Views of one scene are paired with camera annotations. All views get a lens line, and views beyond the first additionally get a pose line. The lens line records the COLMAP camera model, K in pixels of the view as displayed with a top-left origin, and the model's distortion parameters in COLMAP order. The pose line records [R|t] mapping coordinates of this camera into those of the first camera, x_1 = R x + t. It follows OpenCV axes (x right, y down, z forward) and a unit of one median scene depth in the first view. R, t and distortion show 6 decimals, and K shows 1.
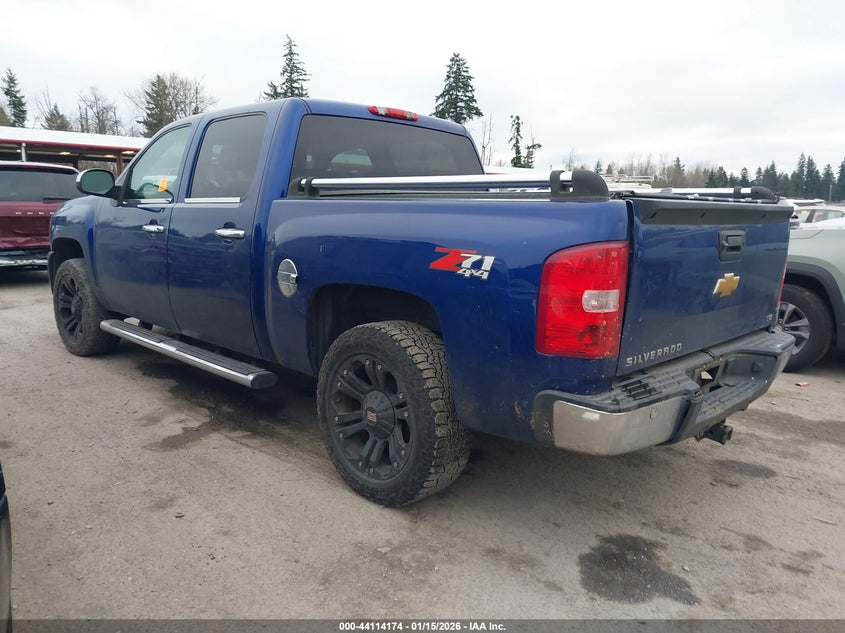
lens RADIAL K [[692.6, 0, 376.1], [0, 692.6, 317.4], [0, 0, 1]] dist [0.000048, -0.008268]
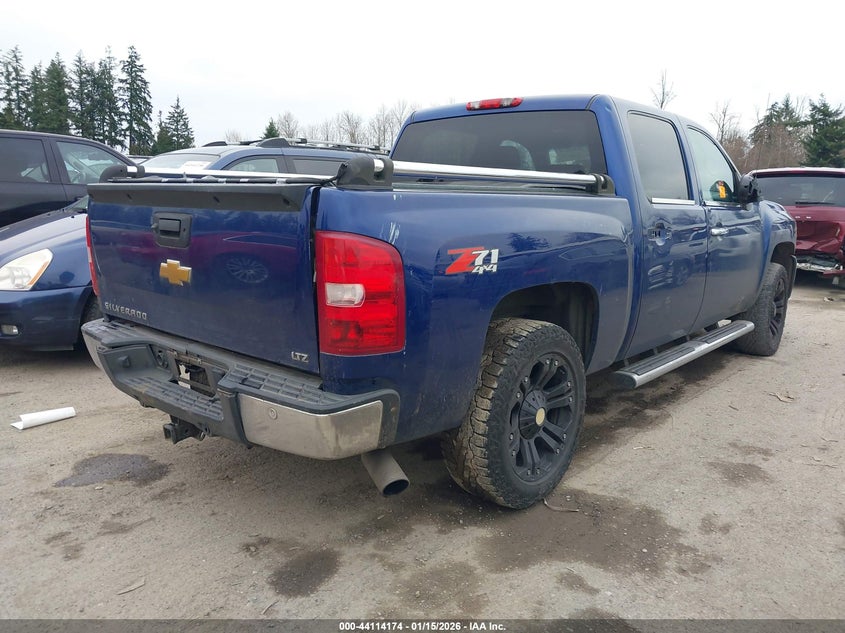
lens RADIAL K [[660.1, 0, 435.9], [0, 660.1, 315.6], [0, 0, 1]] dist [0.007738, 0.002532]
pose [[0.079897, 0.158703, -0.984088, 1.411368], [-0.175621, 0.974042, 0.142824, -0.177629], [0.981210, 0.161416, 0.105695, 1.252417]]
